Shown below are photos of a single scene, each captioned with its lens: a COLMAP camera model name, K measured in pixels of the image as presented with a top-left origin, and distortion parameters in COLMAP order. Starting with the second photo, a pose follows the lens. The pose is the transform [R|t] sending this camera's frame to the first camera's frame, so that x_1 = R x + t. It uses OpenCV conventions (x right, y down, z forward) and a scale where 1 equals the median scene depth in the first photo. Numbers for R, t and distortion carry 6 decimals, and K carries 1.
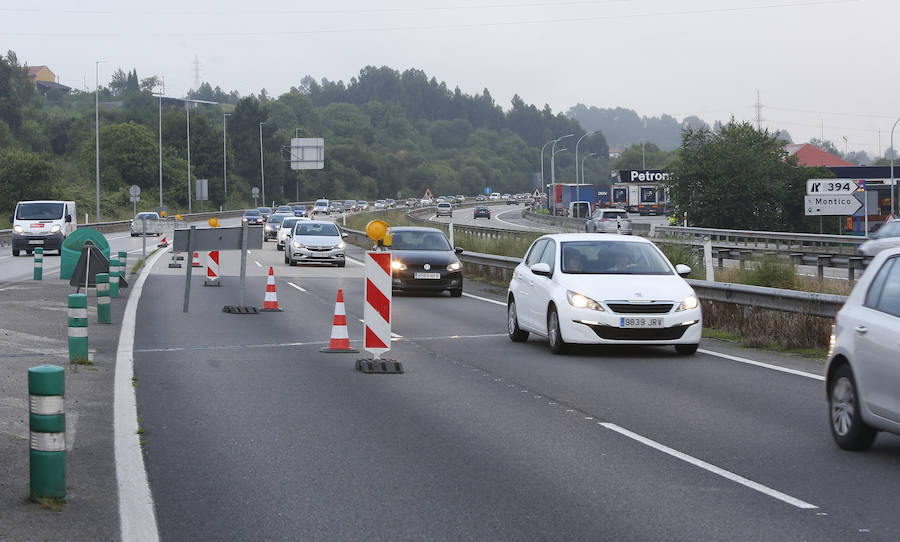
lens RADIAL K [[1968.8, 0, 450.0], [0, 1968.8, 271.0], [0, 0, 1]] dist [-0.321551, -0.361529]
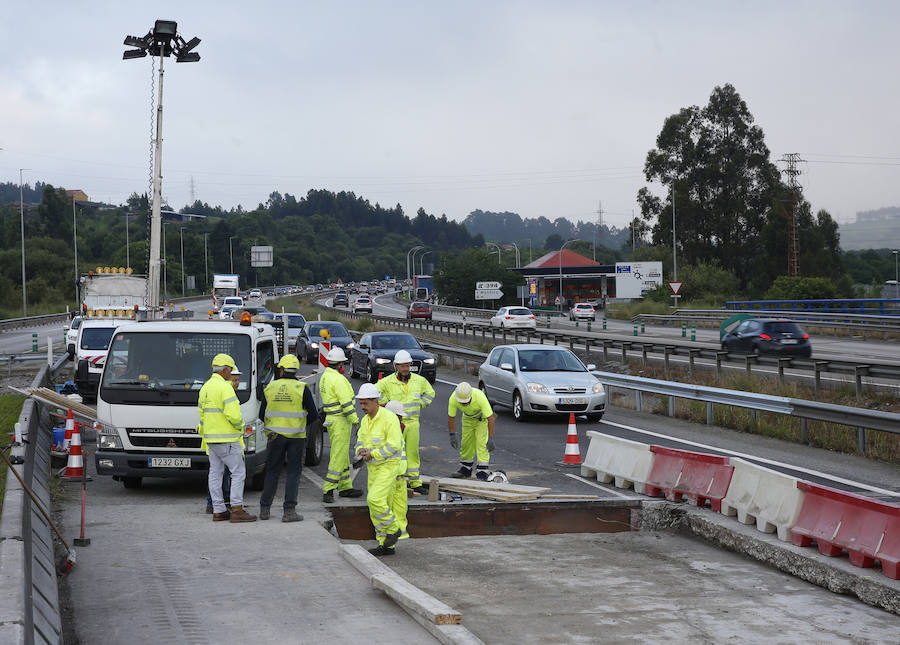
lens RADIAL K [[1575.1, 0, 428.4], [0, 1575.1, 282.6], [0, 0, 1]] dist [0.101682, 0.110196]
pose [[0.999816, -0.008499, 0.017224, 0.025277], [0.009064, 0.999413, -0.033025, 0.002087], [-0.016934, 0.033175, 0.999306, -0.166336]]
